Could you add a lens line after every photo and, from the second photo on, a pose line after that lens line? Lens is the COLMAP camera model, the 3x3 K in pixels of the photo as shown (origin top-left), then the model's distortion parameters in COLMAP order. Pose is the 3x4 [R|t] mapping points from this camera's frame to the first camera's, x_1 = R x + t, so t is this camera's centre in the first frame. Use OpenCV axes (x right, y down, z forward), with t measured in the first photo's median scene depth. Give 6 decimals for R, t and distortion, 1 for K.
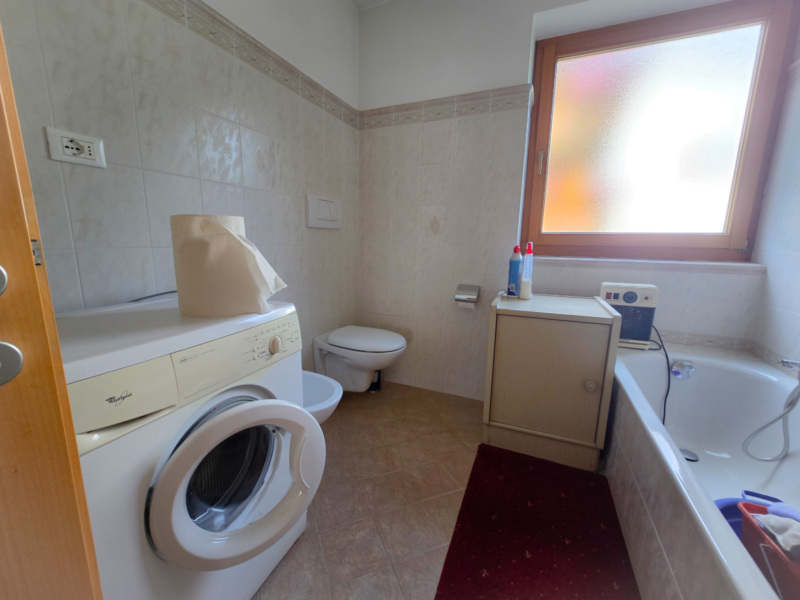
lens RADIAL K [[327.7, 0, 387.8], [0, 327.7, 298.0], [0, 0, 1]] dist [-0.003022, 0.000076]
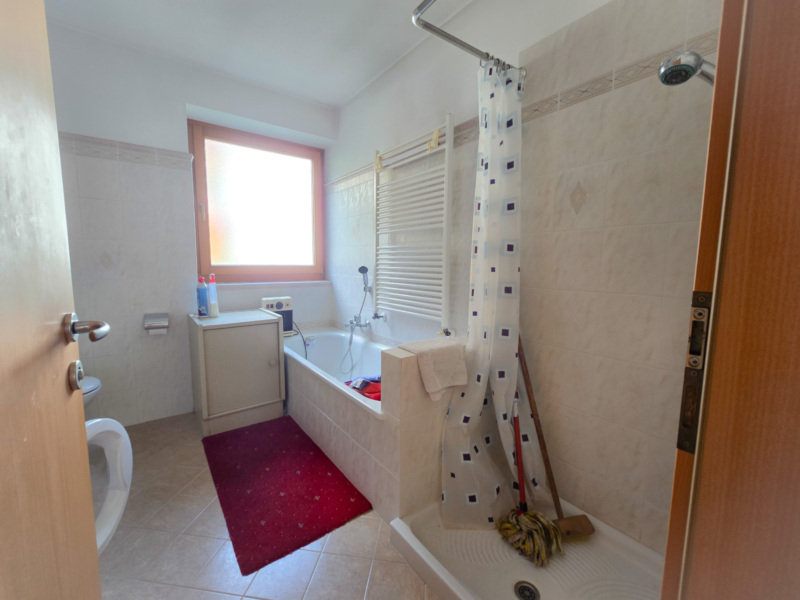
lens RADIAL K [[327.7, 0, 398.2], [0, 327.7, 297.8], [0, 0, 1]] dist [-0.003022, 0.000076]
pose [[0.470815, -0.100498, 0.876489, -0.391401], [0.153710, 0.987640, 0.030676, 0.000164], [-0.868738, 0.120282, 0.480444, -0.286553]]
